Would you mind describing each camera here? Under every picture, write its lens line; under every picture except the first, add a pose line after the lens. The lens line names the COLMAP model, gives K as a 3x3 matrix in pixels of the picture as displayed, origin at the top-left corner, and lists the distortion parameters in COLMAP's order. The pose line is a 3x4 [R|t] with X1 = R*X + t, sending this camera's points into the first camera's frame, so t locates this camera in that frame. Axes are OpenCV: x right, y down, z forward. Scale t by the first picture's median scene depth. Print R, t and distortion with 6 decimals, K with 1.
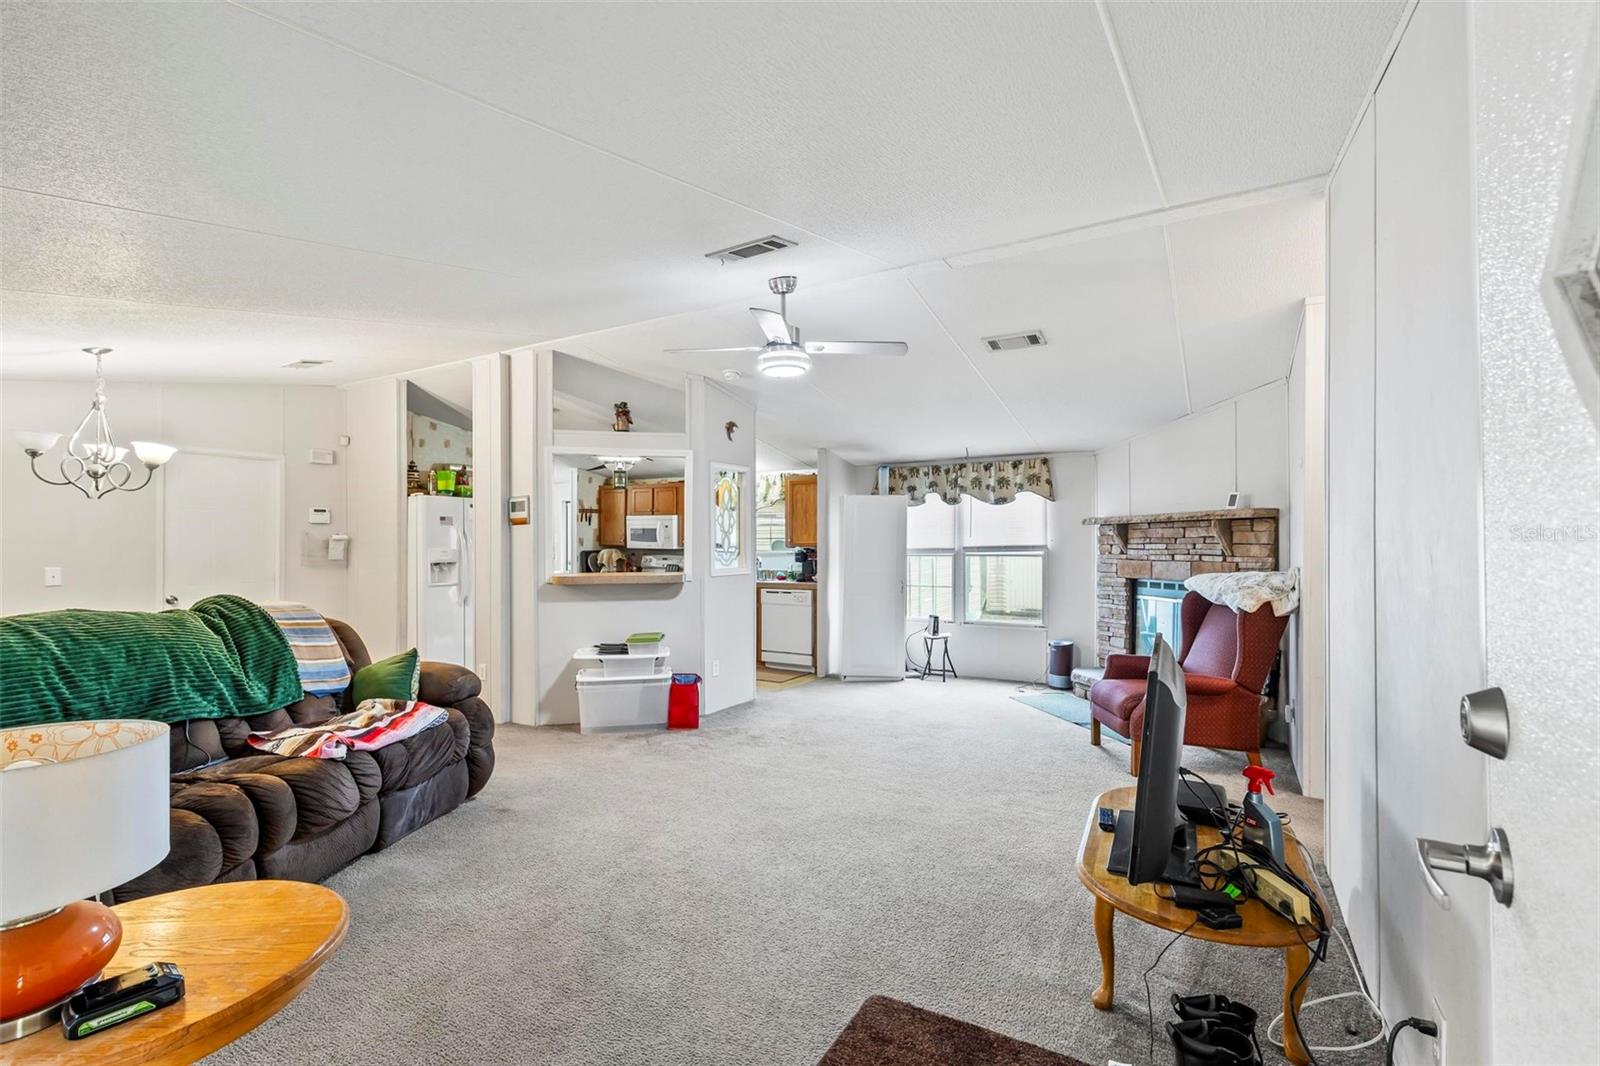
lens RADIAL K [[721.4, 0, 804.1], [0, 721.4, 535.4], [0, 0, 1]] dist [0.009497, -0.000601]
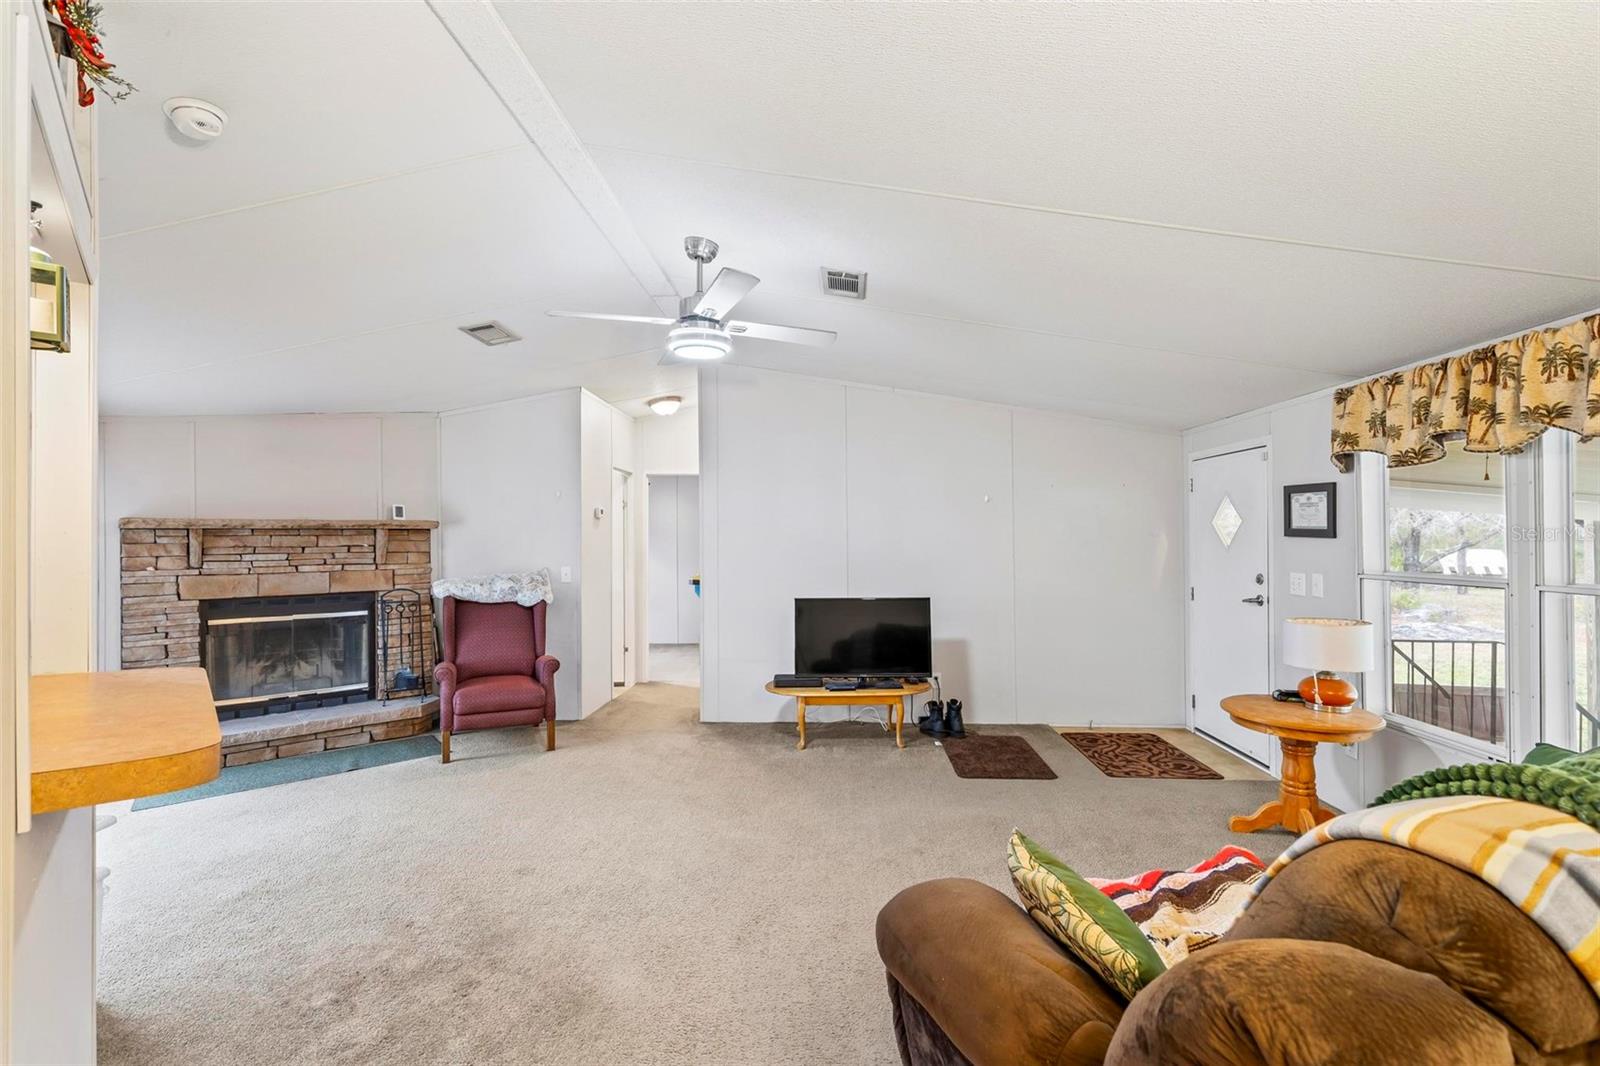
lens RADIAL K [[721.4, 0, 799.7], [0, 721.4, 537.1], [0, 0, 1]] dist [0.009497, -0.000601]
pose [[-0.484972, 0.002991, 0.874525, -0.482783], [-0.006210, 0.999957, -0.006864, -0.005310], [-0.874508, -0.008759, -0.484933, 0.743308]]
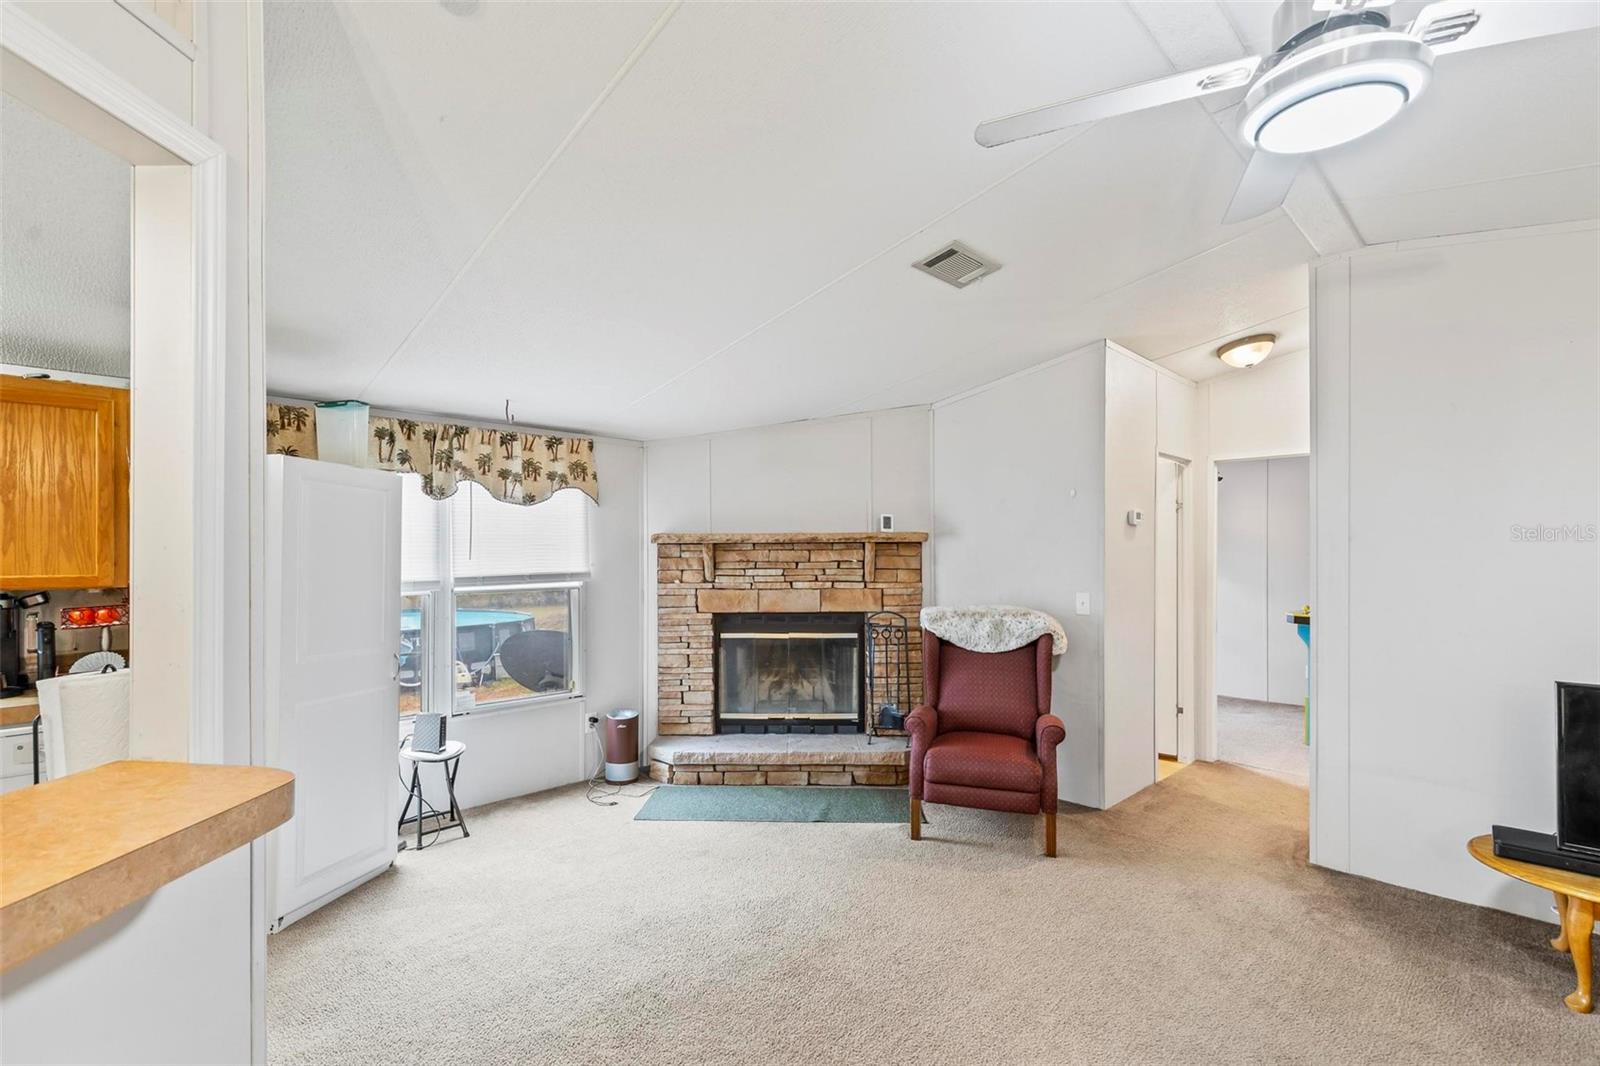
lens RADIAL K [[721.4, 0, 788.2], [0, 721.4, 556.4], [0, 0, 1]] dist [0.009497, -0.000601]
pose [[0.246461, -0.006193, 0.969133, -0.260281], [-0.009804, 0.999912, 0.008882, -0.008959], [-0.969103, -0.011690, 0.246379, 0.662024]]
